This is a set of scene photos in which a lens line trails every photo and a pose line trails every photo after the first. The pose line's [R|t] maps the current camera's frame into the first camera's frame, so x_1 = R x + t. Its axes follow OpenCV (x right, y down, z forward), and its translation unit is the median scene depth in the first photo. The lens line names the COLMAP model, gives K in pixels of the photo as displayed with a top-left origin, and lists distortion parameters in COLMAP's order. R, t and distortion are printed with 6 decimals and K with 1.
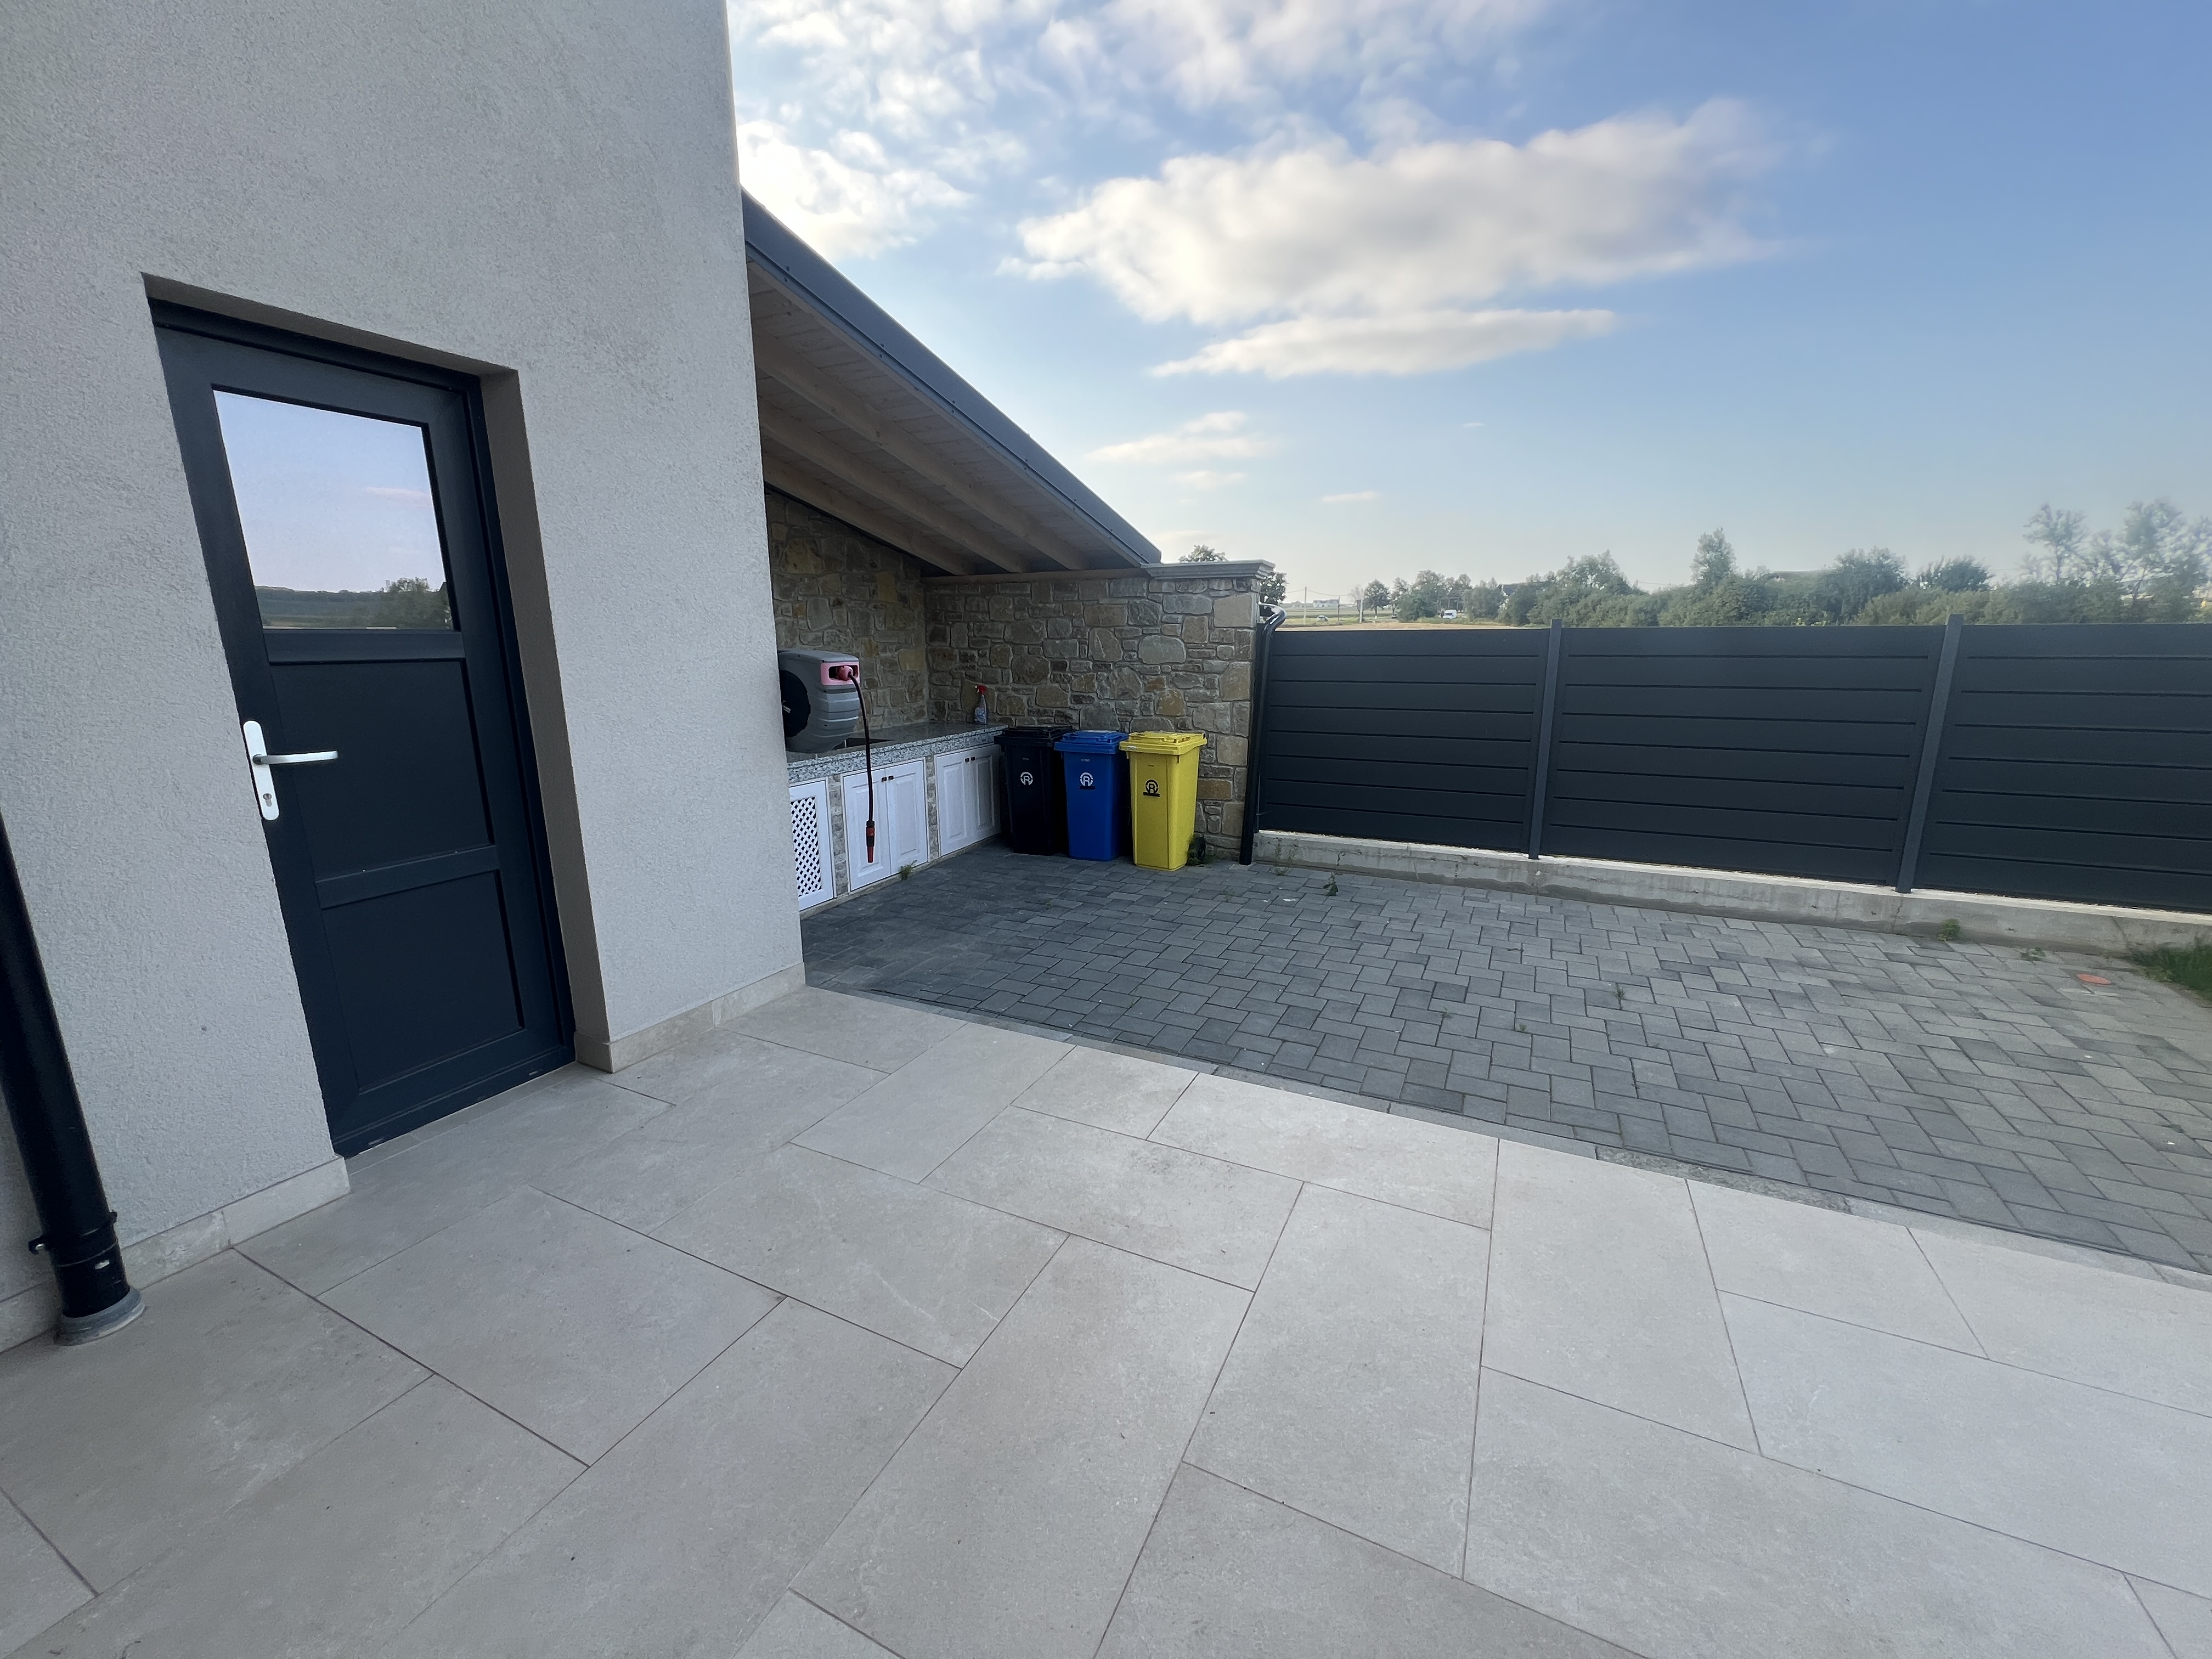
lens RADIAL K [[880.1, 0, 1105.3], [0, 880.1, 822.4], [0, 0, 1]] dist [-0.001934, -0.000247]
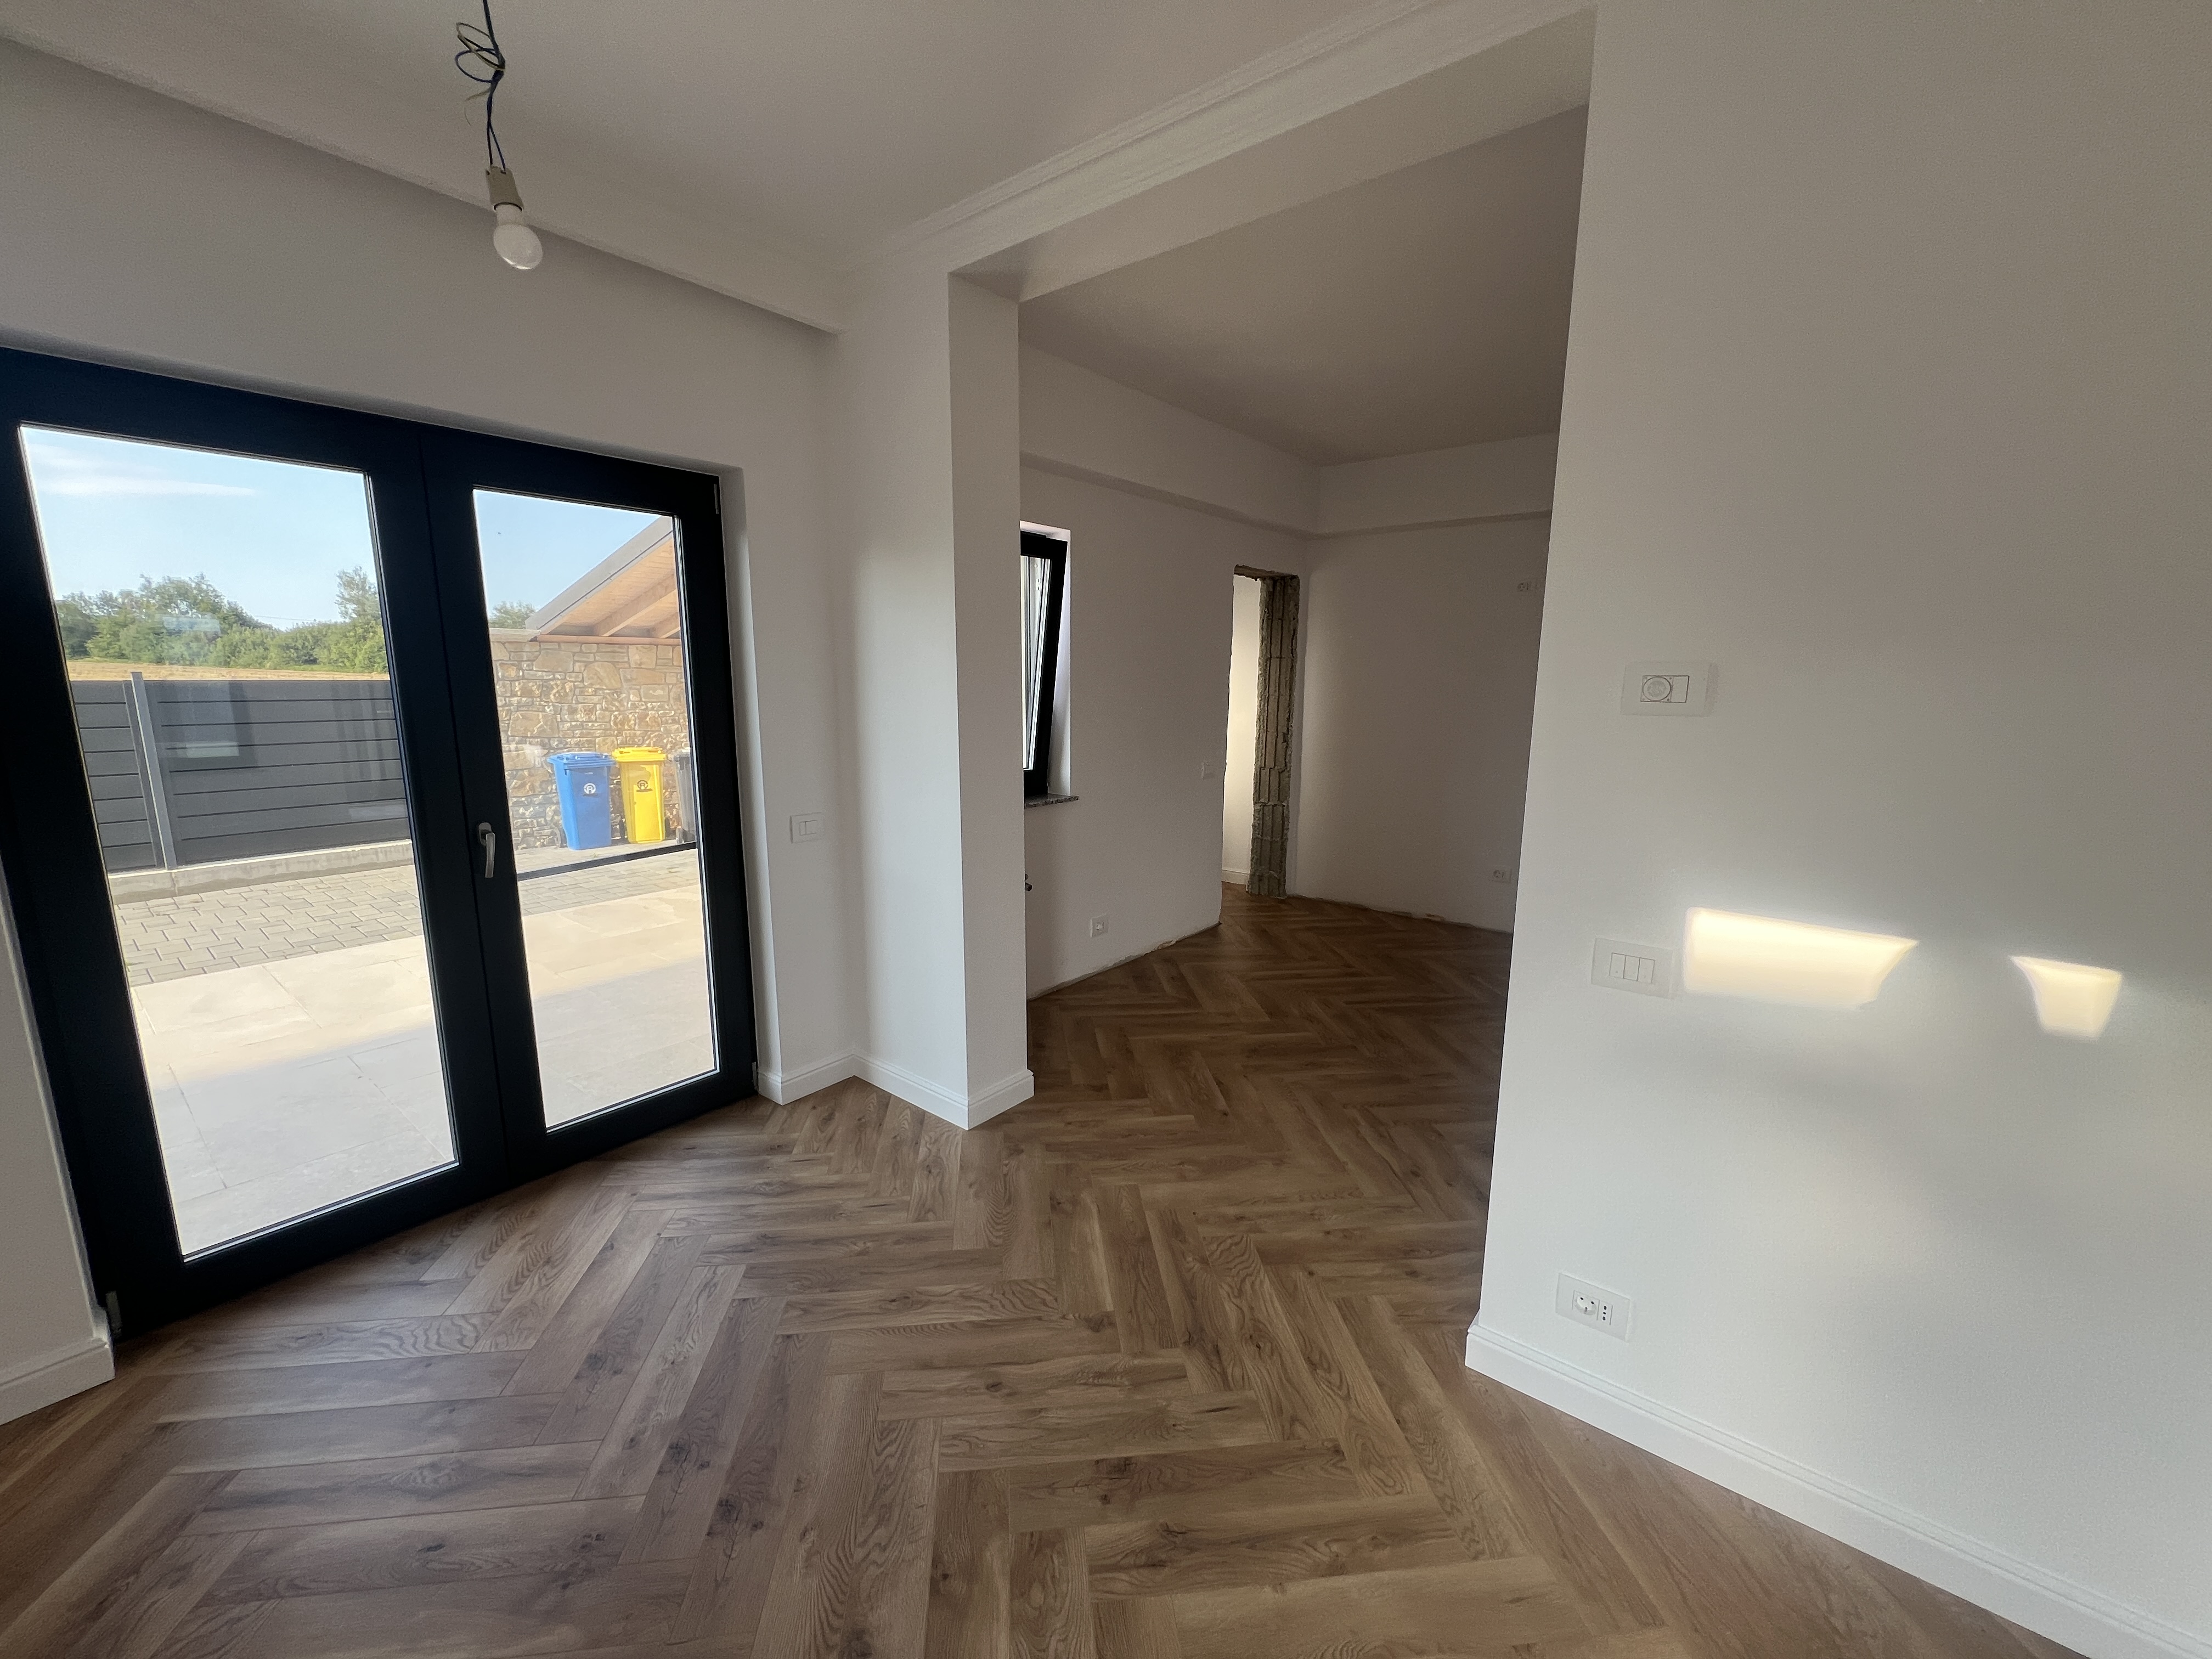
lens RADIAL K [[880.1, 0, 1105.7], [0, 880.1, 832.9], [0, 0, 1]] dist [-0.001934, -0.000247]
pose [[0.218412, -0.162874, 0.962168, -0.109227], [0.195919, 0.973217, 0.120270, 0.000299], [-0.955987, 0.162239, 0.244473, 0.010739]]
